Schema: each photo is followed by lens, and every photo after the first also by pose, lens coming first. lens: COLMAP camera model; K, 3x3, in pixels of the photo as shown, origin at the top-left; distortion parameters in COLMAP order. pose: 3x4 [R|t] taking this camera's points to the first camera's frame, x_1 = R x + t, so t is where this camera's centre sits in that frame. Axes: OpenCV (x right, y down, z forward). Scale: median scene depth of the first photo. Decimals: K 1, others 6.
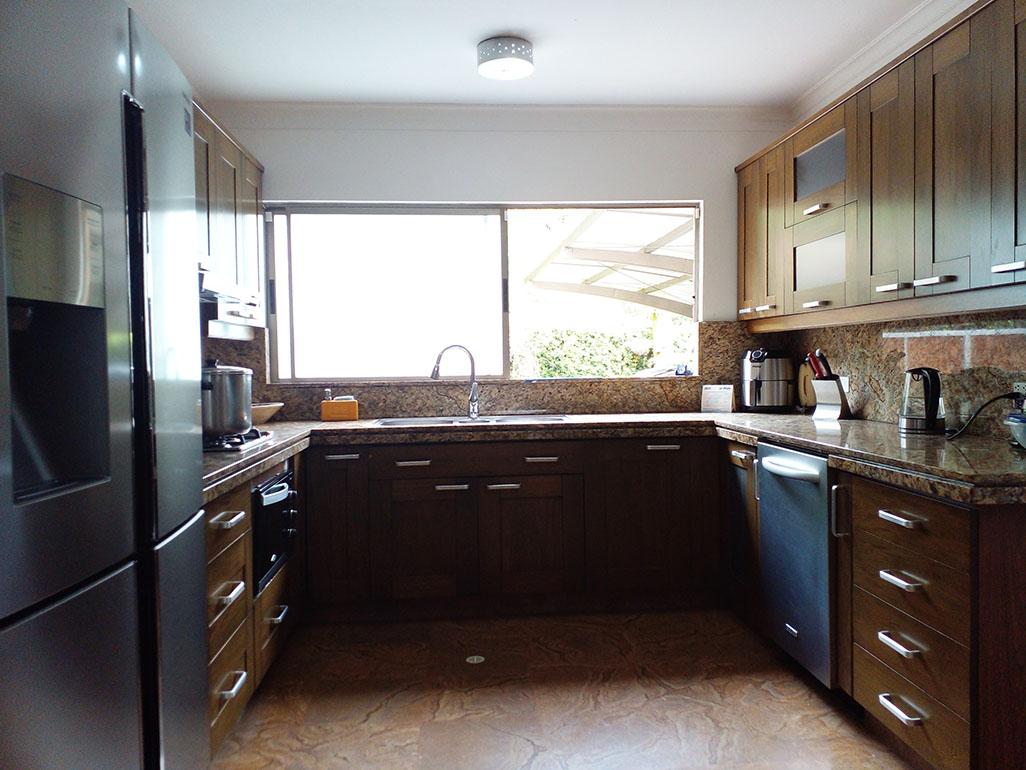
lens RADIAL K [[825.2, 0, 519.4], [0, 825.2, 383.3], [0, 0, 1]] dist [0.065037, -0.074714]
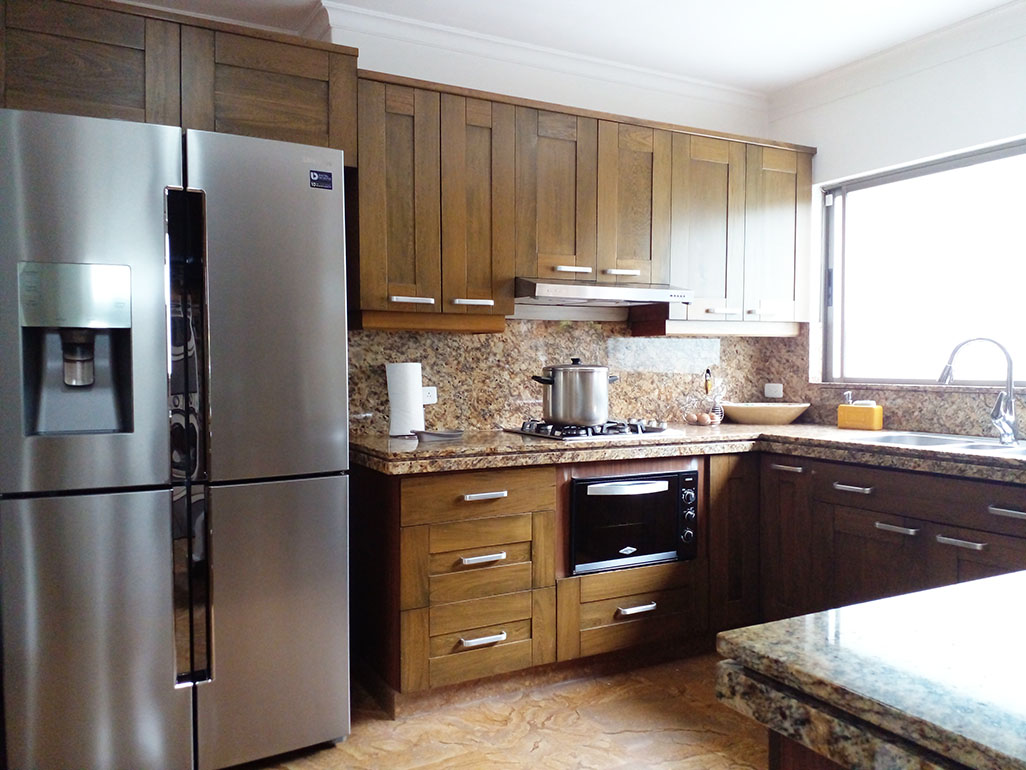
lens RADIAL K [[825.2, 0, 517.1], [0, 825.2, 388.2], [0, 0, 1]] dist [0.065037, -0.074714]
pose [[0.415228, 0.043973, -0.908654, 0.462079], [-0.027986, 0.998976, 0.035555, -0.019642], [0.909287, 0.010666, 0.416033, 0.362315]]
